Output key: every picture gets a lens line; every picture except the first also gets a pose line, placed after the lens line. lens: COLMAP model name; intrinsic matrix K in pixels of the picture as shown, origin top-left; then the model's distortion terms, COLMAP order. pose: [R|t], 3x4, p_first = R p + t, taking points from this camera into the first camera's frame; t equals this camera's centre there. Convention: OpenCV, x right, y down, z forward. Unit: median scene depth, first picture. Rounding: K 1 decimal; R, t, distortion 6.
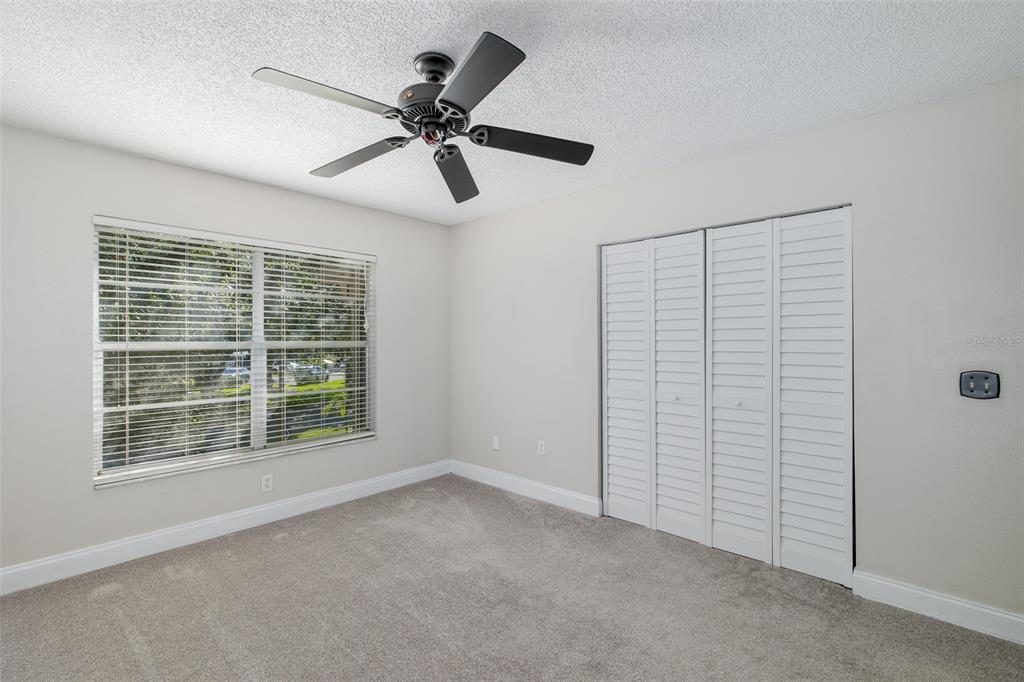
lens RADIAL K [[461.5, 0, 515.0], [0, 461.5, 338.3], [0, 0, 1]] dist [-0.000008, 0.000045]
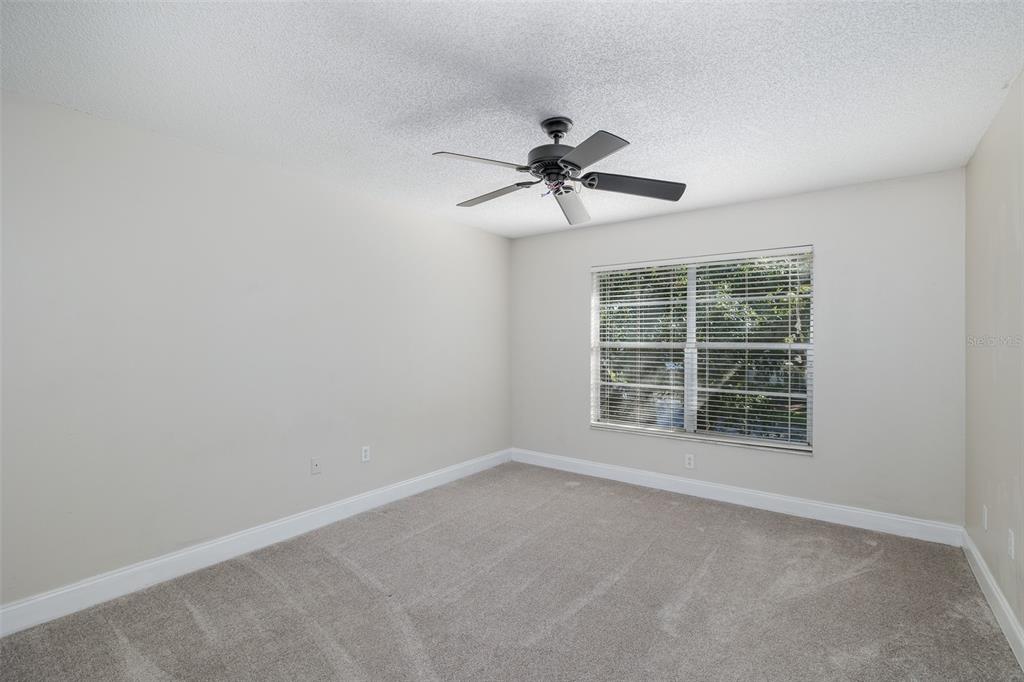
lens RADIAL K [[461.5, 0, 515.0], [0, 461.5, 338.3], [0, 0, 1]] dist [-0.000008, 0.000045]
pose [[0.124009, 0.001163, -0.992280, 0.586852], [0.000627, 0.999999, 0.001251, -0.006117], [0.992281, -0.000777, 0.124009, 0.401822]]
